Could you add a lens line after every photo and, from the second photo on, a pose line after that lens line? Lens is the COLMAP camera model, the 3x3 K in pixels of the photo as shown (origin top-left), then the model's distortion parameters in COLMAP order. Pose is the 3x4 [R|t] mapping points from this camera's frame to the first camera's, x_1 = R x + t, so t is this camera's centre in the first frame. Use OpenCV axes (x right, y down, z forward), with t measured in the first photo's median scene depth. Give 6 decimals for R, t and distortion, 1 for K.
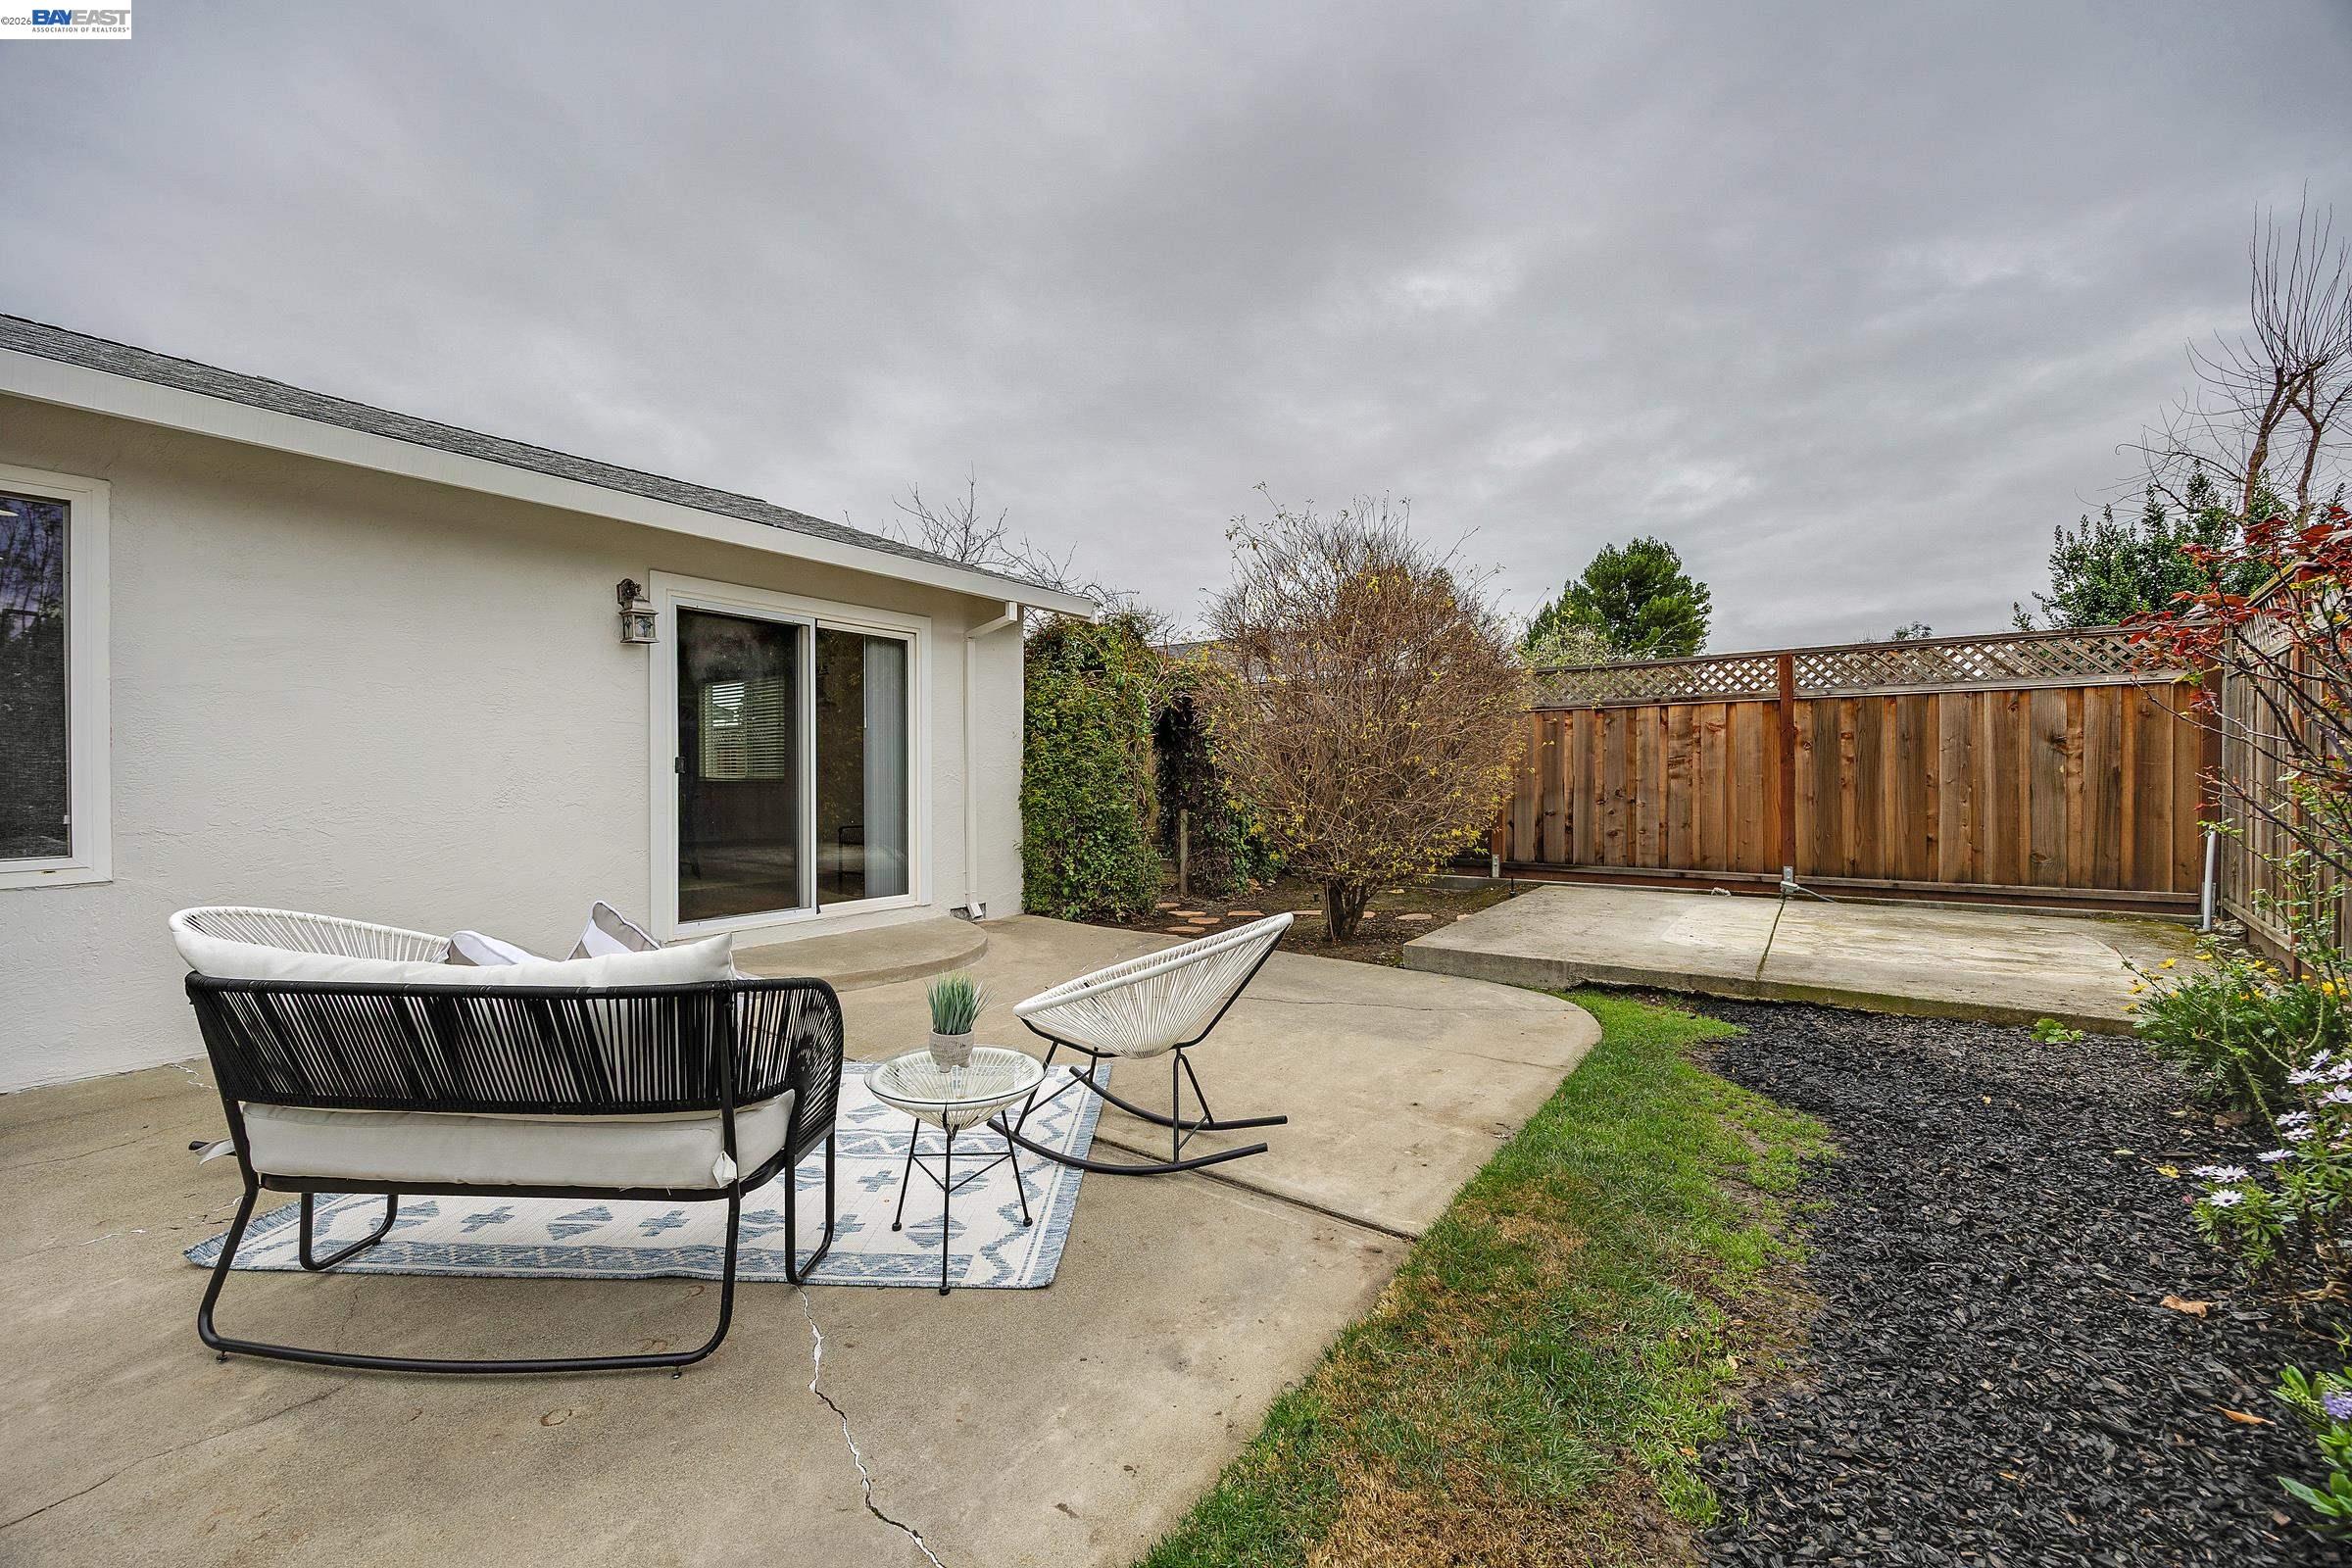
lens RADIAL K [[912.3, 0, 1176.0], [0, 912.3, 784.0], [0, 0, 1]] dist [0.018432, -0.004700]
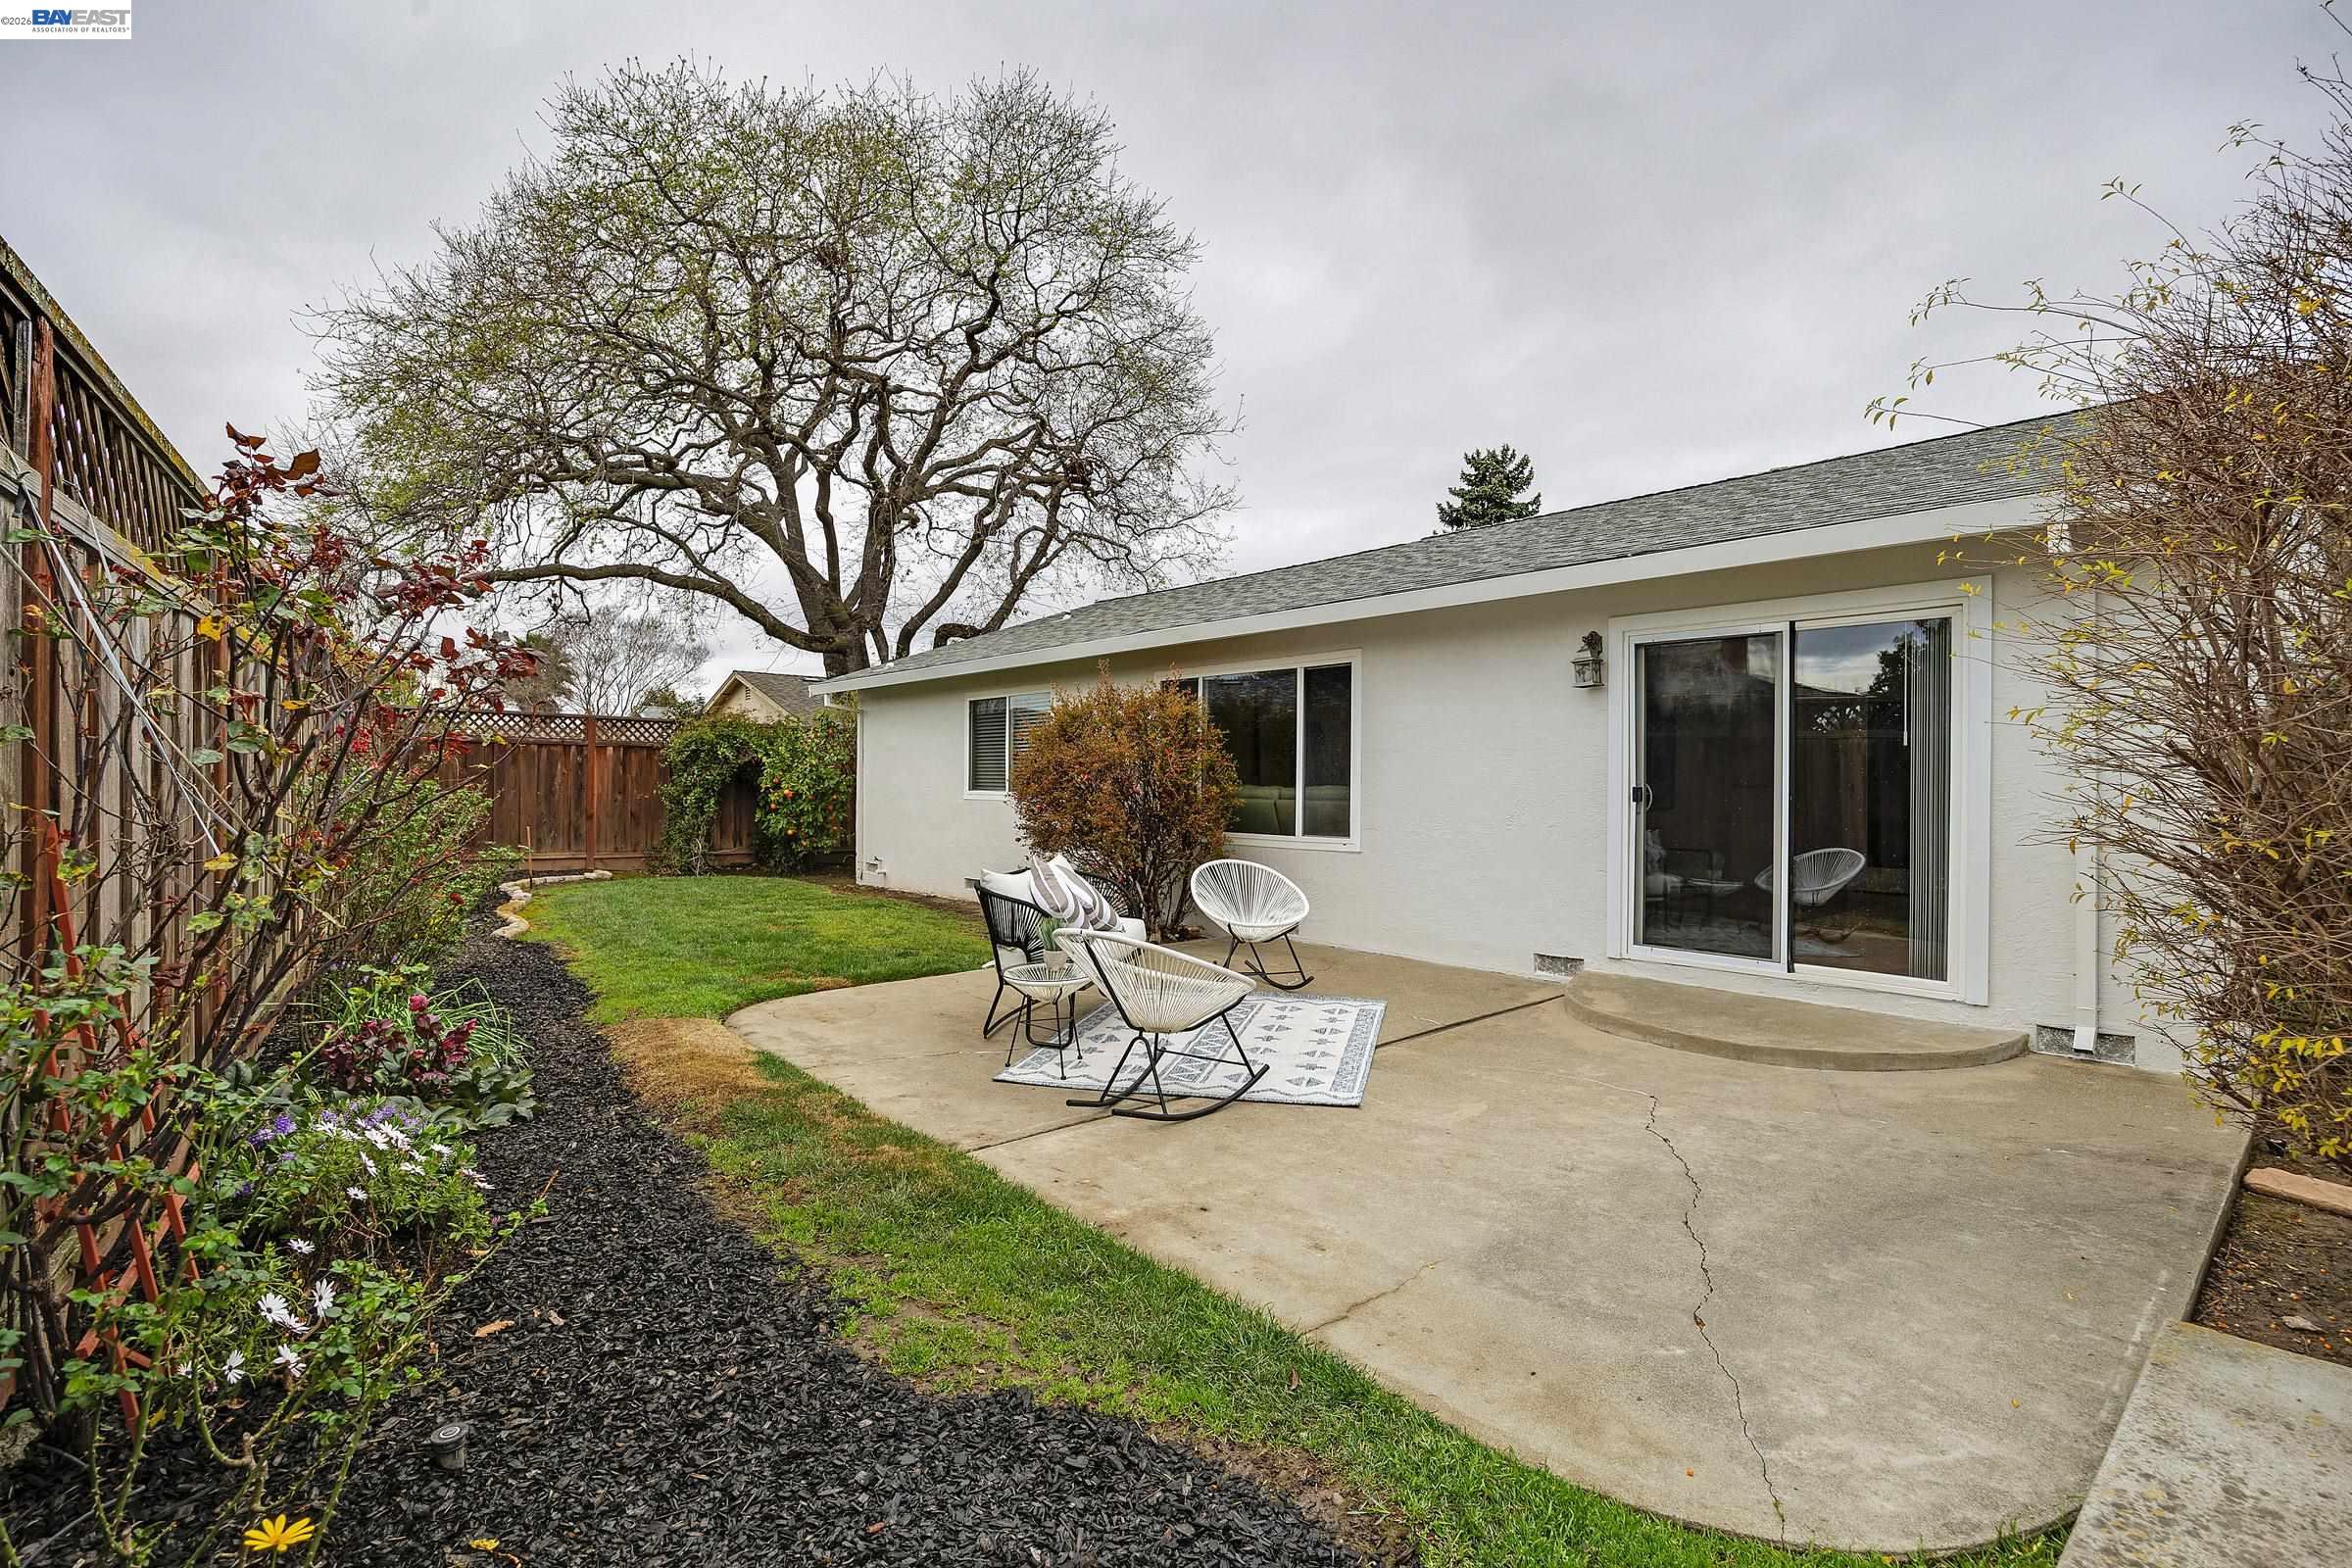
lens RADIAL K [[1079.8, 0, 1176.0], [0, 1079.8, 784.0], [0, 0, 1]] dist [-0.019361, -0.000022]
pose [[-0.224650, 0.002779, -0.974436, 0.563469], [-0.019276, 0.999788, 0.007295, -0.022627], [0.974249, 0.020423, -0.224549, 0.542756]]
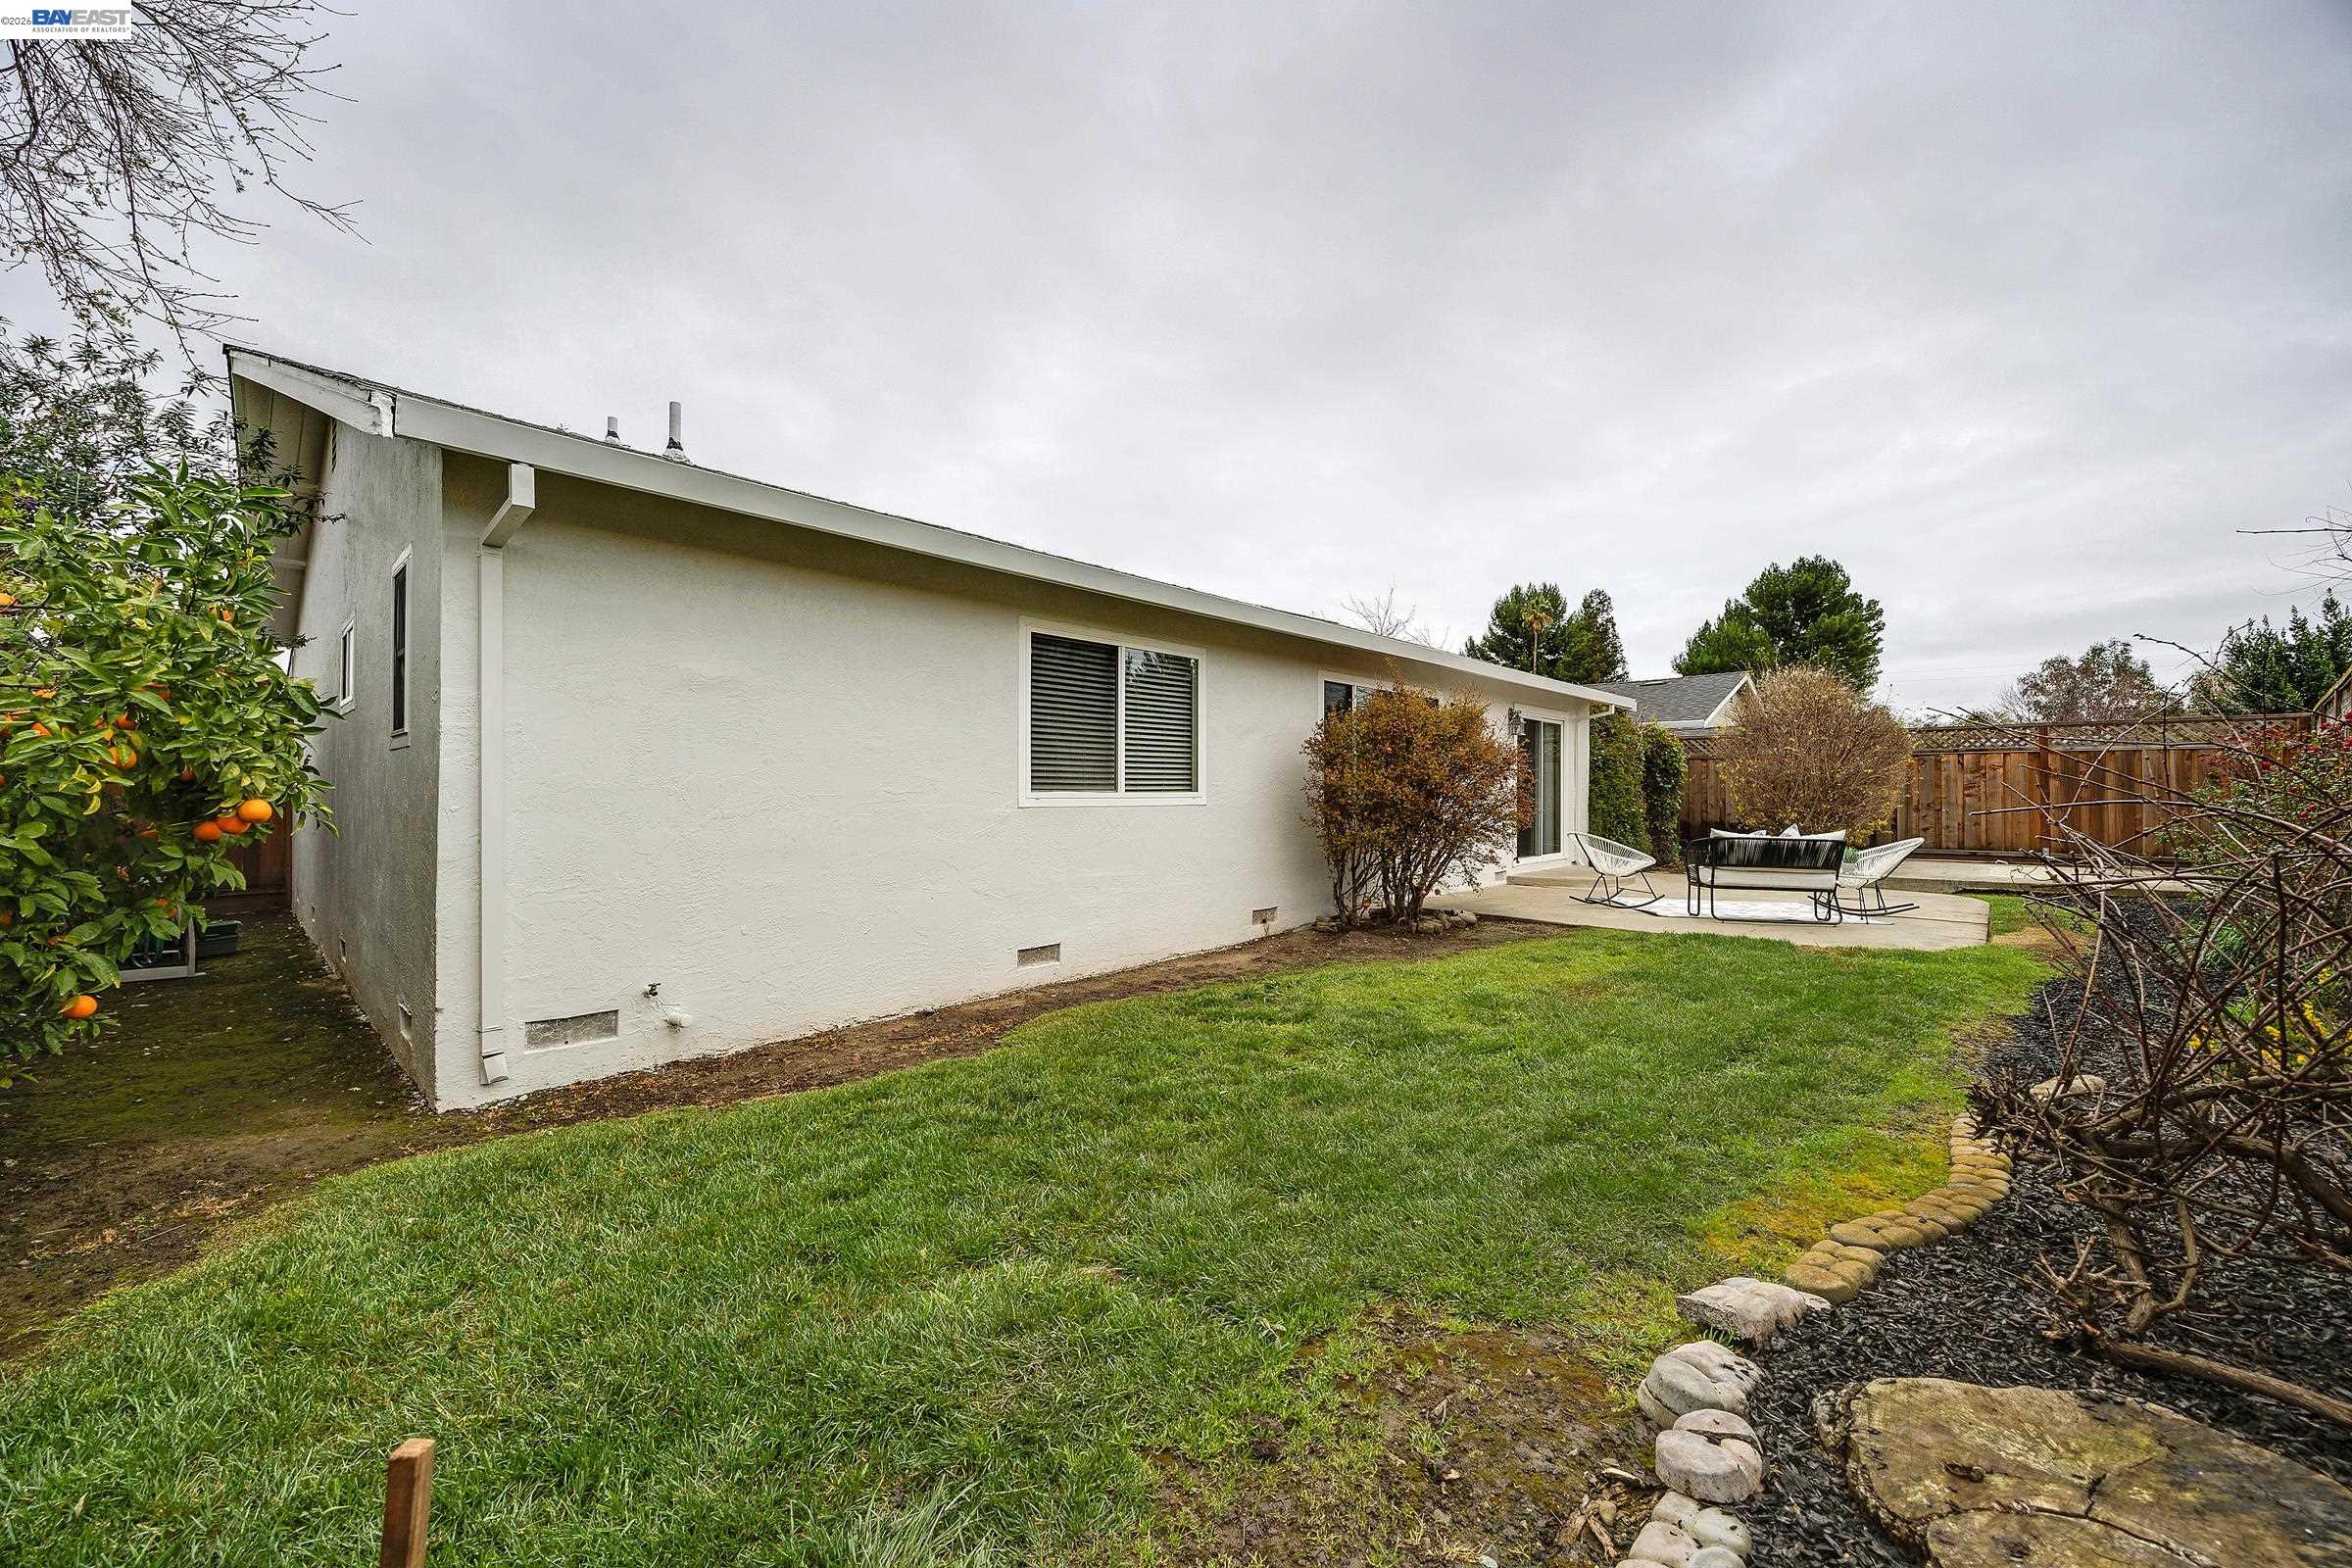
lens RADIAL K [[912.3, 0, 1176.0], [0, 912.3, 784.0], [0, 0, 1]] dist [0.018432, -0.004700]
pose [[0.993469, 0.004613, -0.114008, -0.738360], [-0.006280, 0.999879, -0.014267, 0.004428], [0.113928, 0.014890, 0.993377, -0.886616]]
